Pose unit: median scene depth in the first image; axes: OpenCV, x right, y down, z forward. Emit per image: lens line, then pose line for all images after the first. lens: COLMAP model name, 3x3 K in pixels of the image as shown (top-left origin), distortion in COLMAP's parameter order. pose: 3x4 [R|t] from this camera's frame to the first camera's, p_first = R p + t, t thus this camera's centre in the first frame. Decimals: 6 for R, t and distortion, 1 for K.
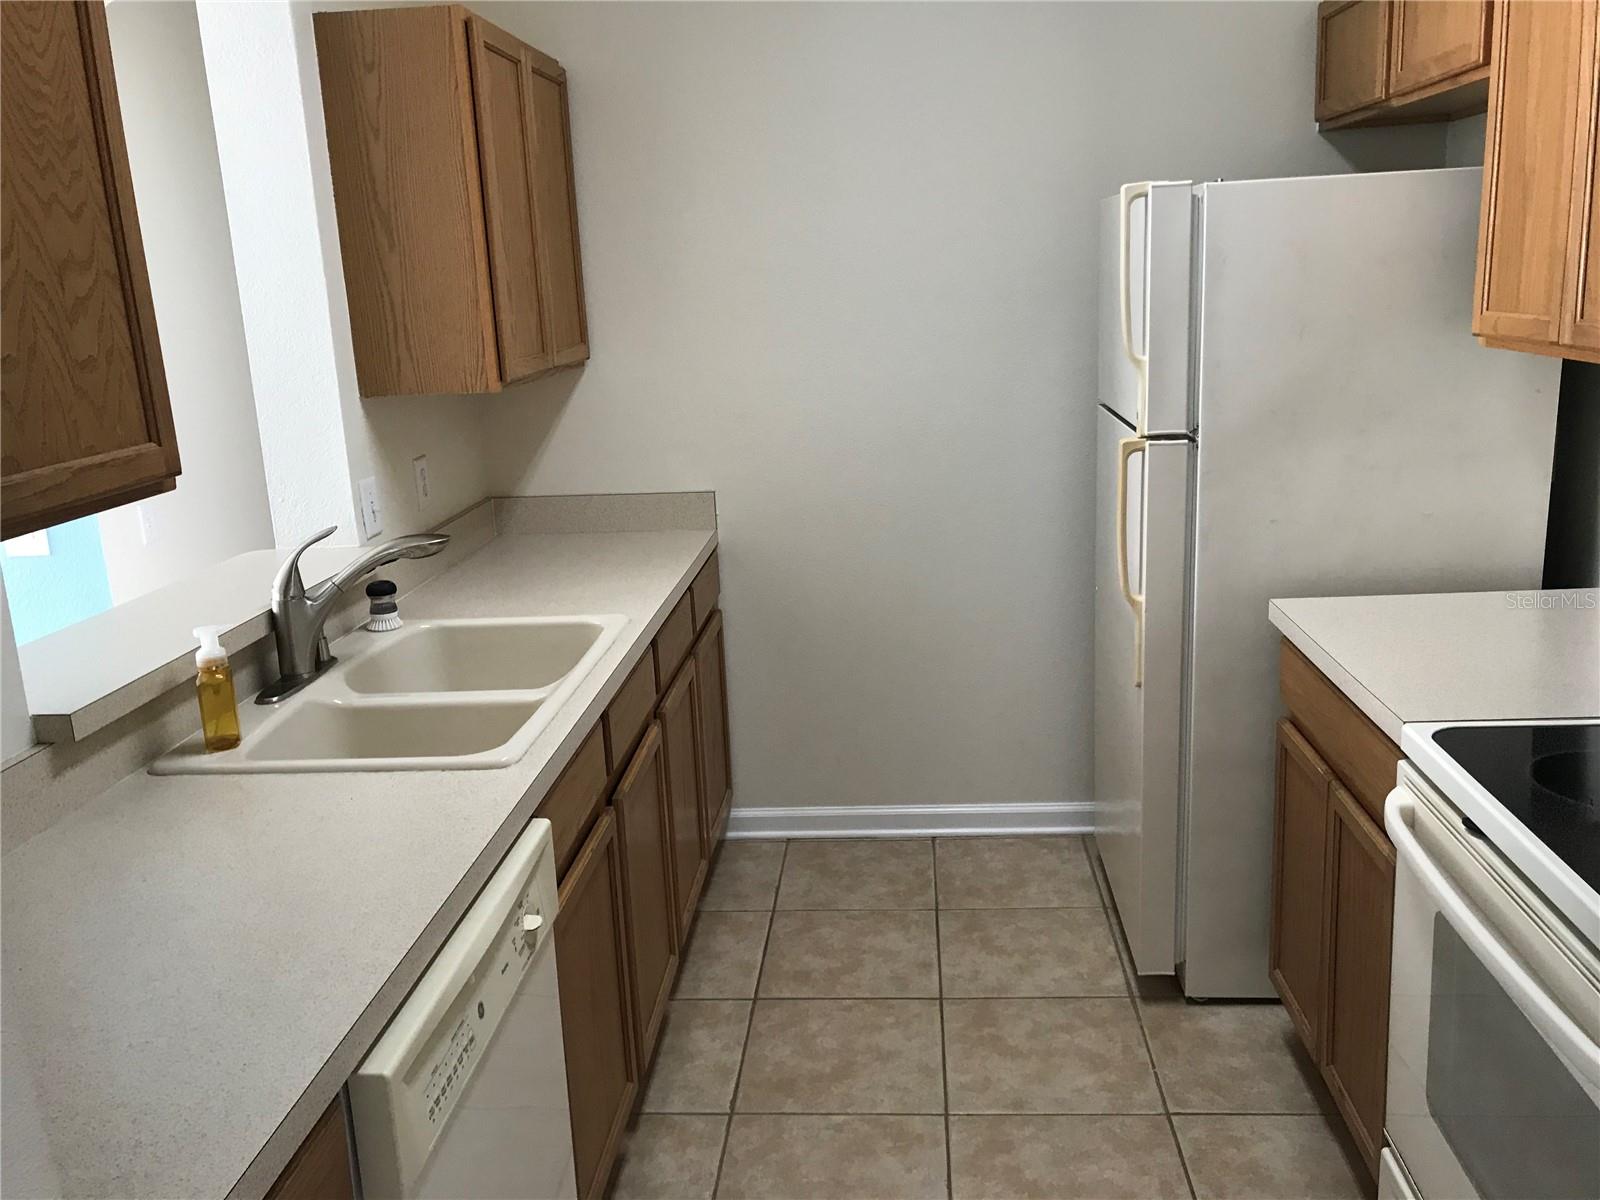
lens RADIAL K [[1291.1, 0, 798.7], [0, 1291.1, 585.9], [0, 0, 1]] dist [-0.000902, -0.004635]
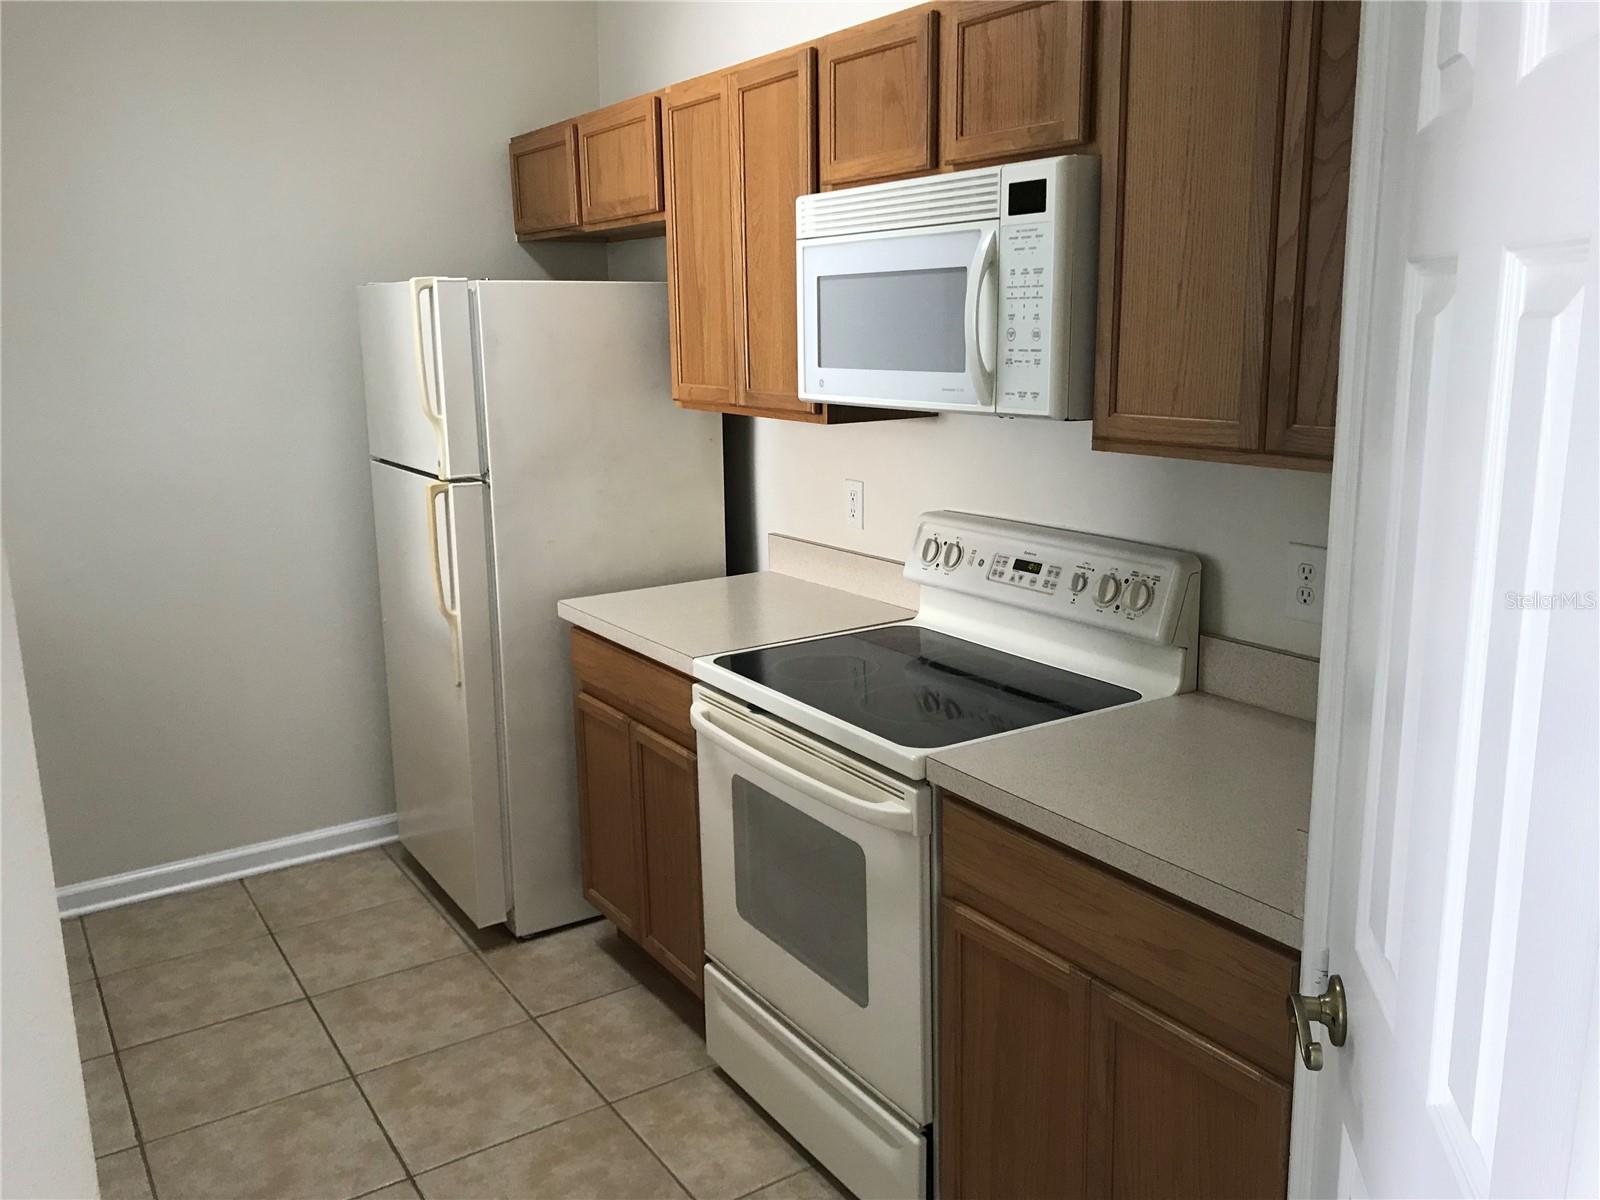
lens RADIAL K [[1291.1, 0, 798.7], [0, 1291.1, 585.9], [0, 0, 1]] dist [-0.000902, -0.004635]
pose [[0.785503, -0.080729, 0.613570, -0.226687], [0.116719, 0.992988, -0.018775, 0.045216], [-0.607752, 0.086363, 0.789417, -0.163535]]
